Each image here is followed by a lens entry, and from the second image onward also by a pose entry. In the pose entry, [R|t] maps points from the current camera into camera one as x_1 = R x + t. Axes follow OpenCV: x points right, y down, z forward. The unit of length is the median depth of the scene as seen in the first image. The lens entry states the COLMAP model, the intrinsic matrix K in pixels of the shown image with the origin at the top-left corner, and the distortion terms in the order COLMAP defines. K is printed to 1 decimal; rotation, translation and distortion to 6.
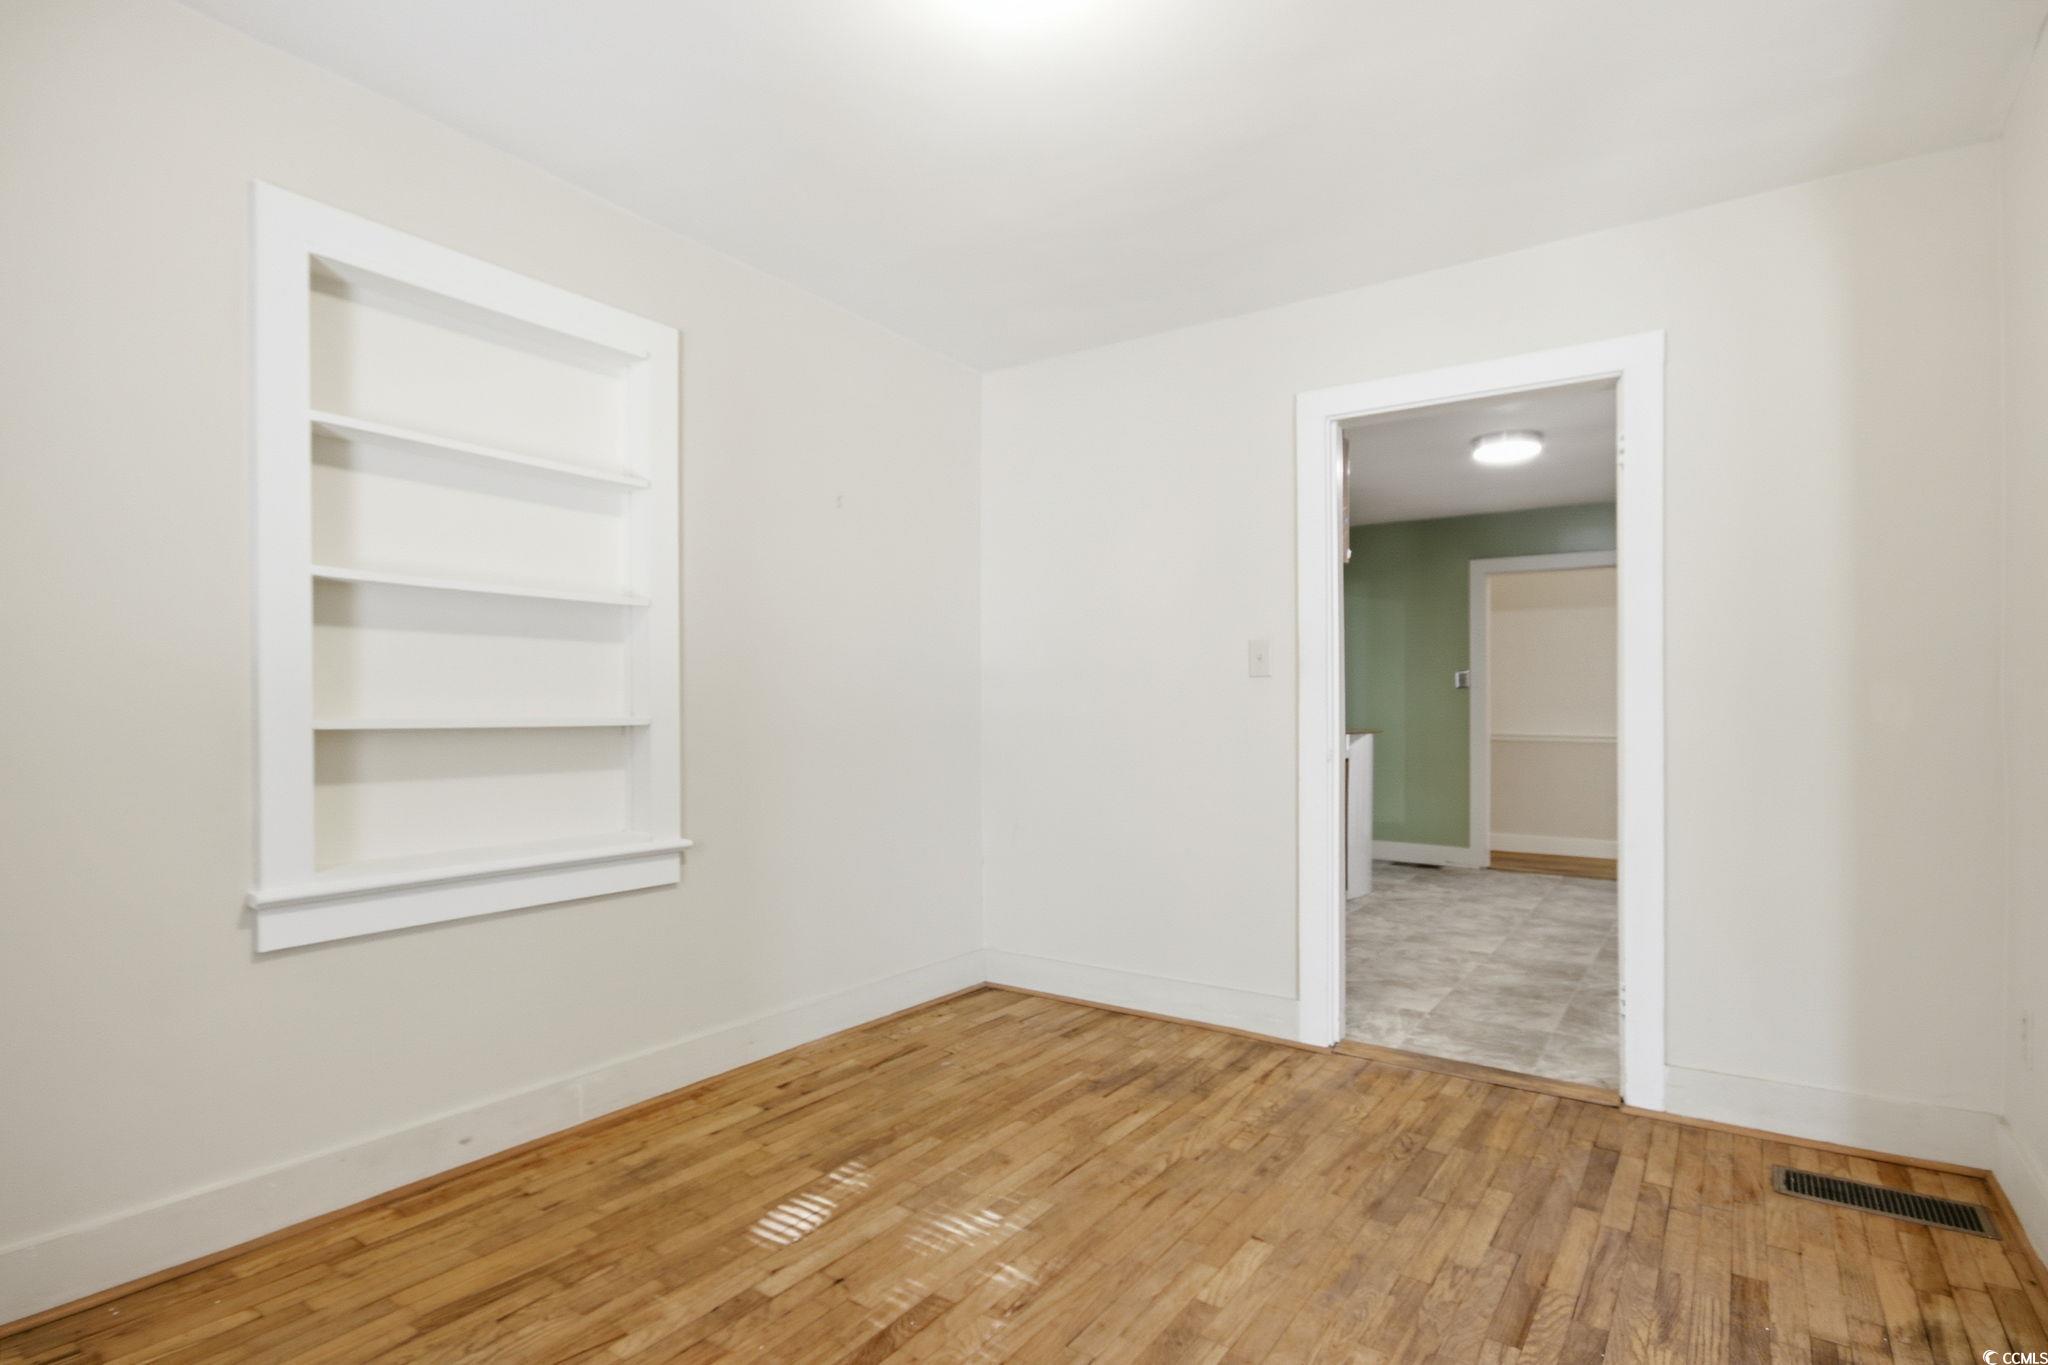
lens RADIAL K [[1031.2, 0, 1024.0], [0, 1031.2, 682.5], [0, 0, 1]] dist [0.002361, 0.000754]
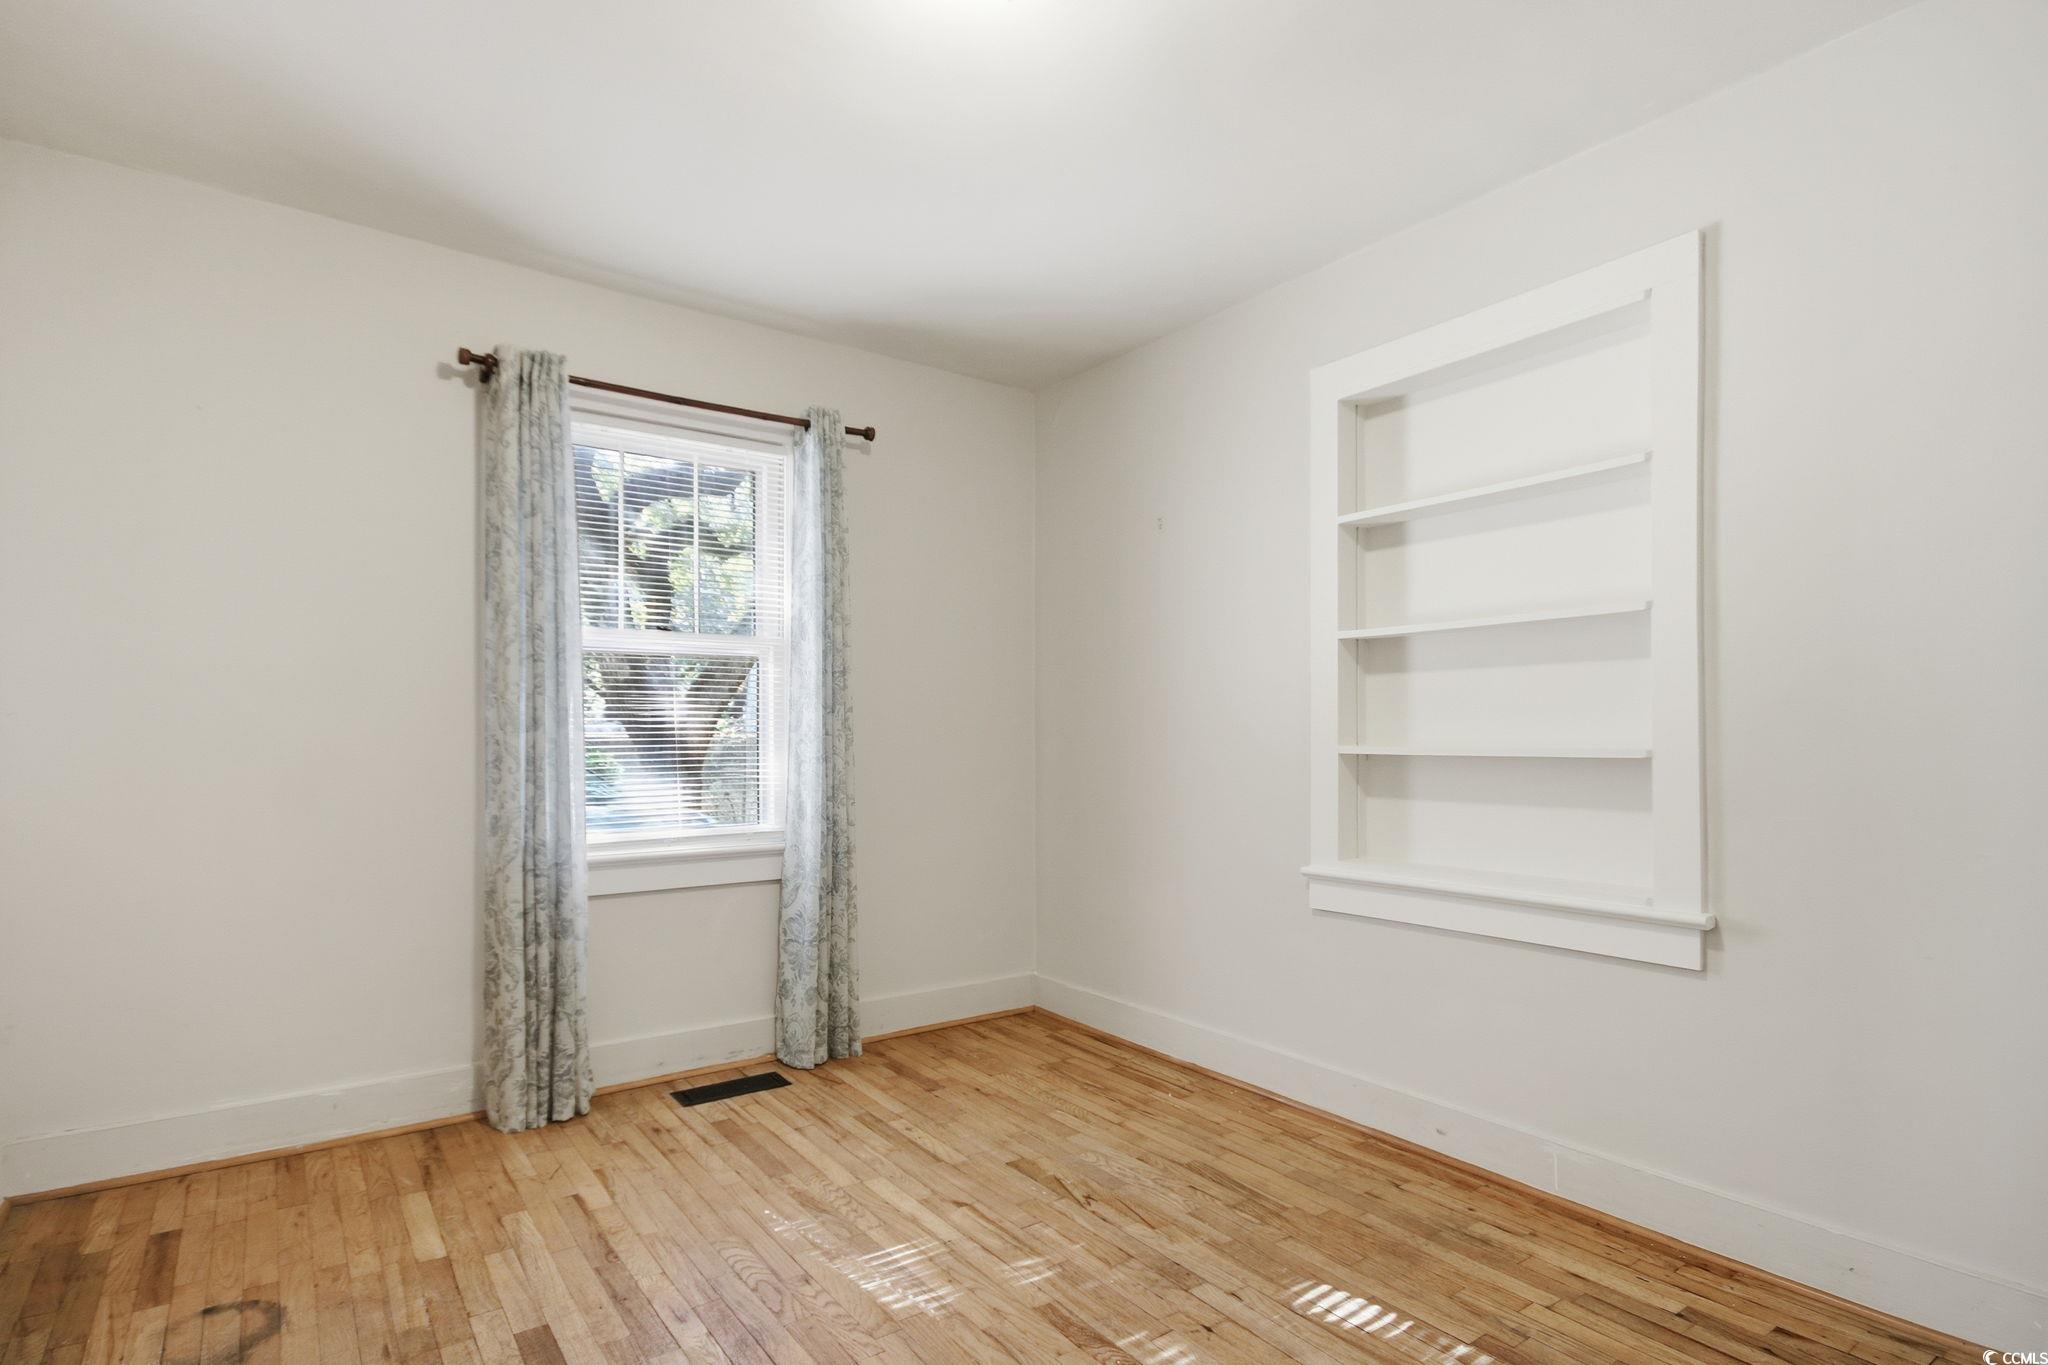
lens RADIAL K [[1042.7, 0, 1022.1], [0, 1042.7, 735.8], [0, 0, 1]] dist [0.000007, -0.000198]
pose [[-0.343519, -0.008888, -0.939104, 0.681577], [0.018037, 0.999708, -0.016060, 0.034043], [0.938972, -0.022455, -0.343259, 1.010432]]
